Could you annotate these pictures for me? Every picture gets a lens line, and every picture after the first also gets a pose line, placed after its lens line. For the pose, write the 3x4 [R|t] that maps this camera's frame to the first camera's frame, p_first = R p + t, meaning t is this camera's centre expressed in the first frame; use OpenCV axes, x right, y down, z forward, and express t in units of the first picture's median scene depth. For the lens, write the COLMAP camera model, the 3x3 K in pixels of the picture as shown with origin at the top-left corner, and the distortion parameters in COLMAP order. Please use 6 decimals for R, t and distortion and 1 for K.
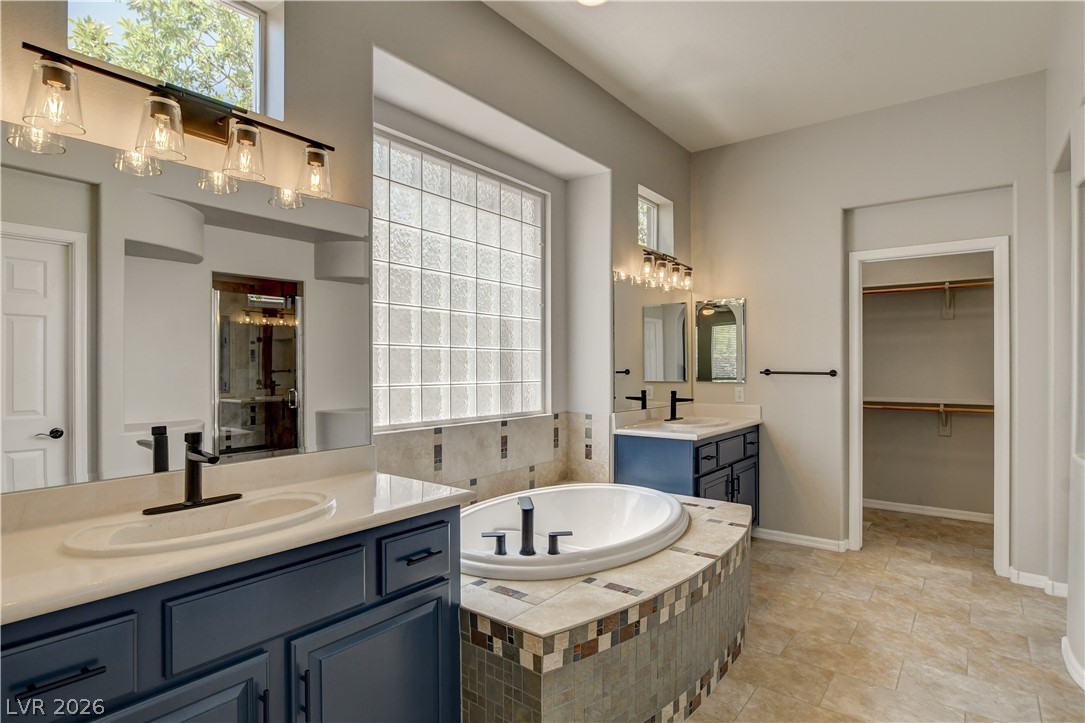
lens RADIAL K [[556.4, 0, 542.0], [0, 556.4, 366.5], [0, 0, 1]] dist [-0.027382, 0.004011]
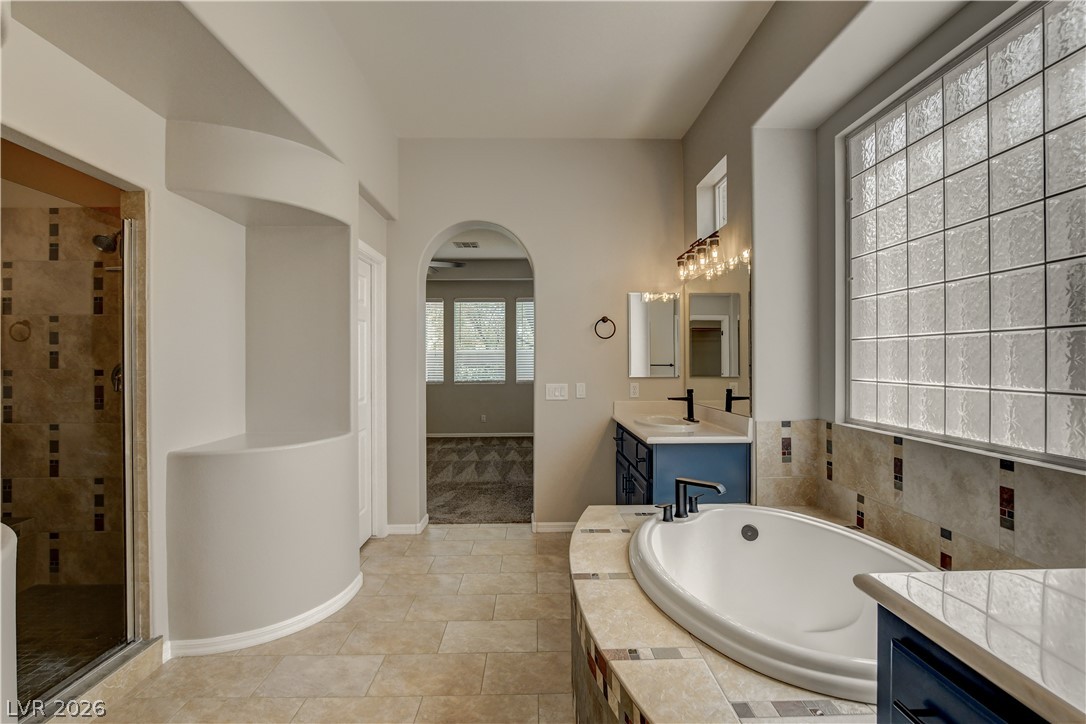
lens RADIAL K [[520.1, 0, 550.1], [0, 520.1, 356.7], [0, 0, 1]] dist [-0.018724, 0.002593]
pose [[-0.759602, 0.001482, -0.650386, 0.559223], [0.005798, 0.999973, -0.004493, -0.004518], [0.650362, -0.007184, -0.759590, 1.014125]]
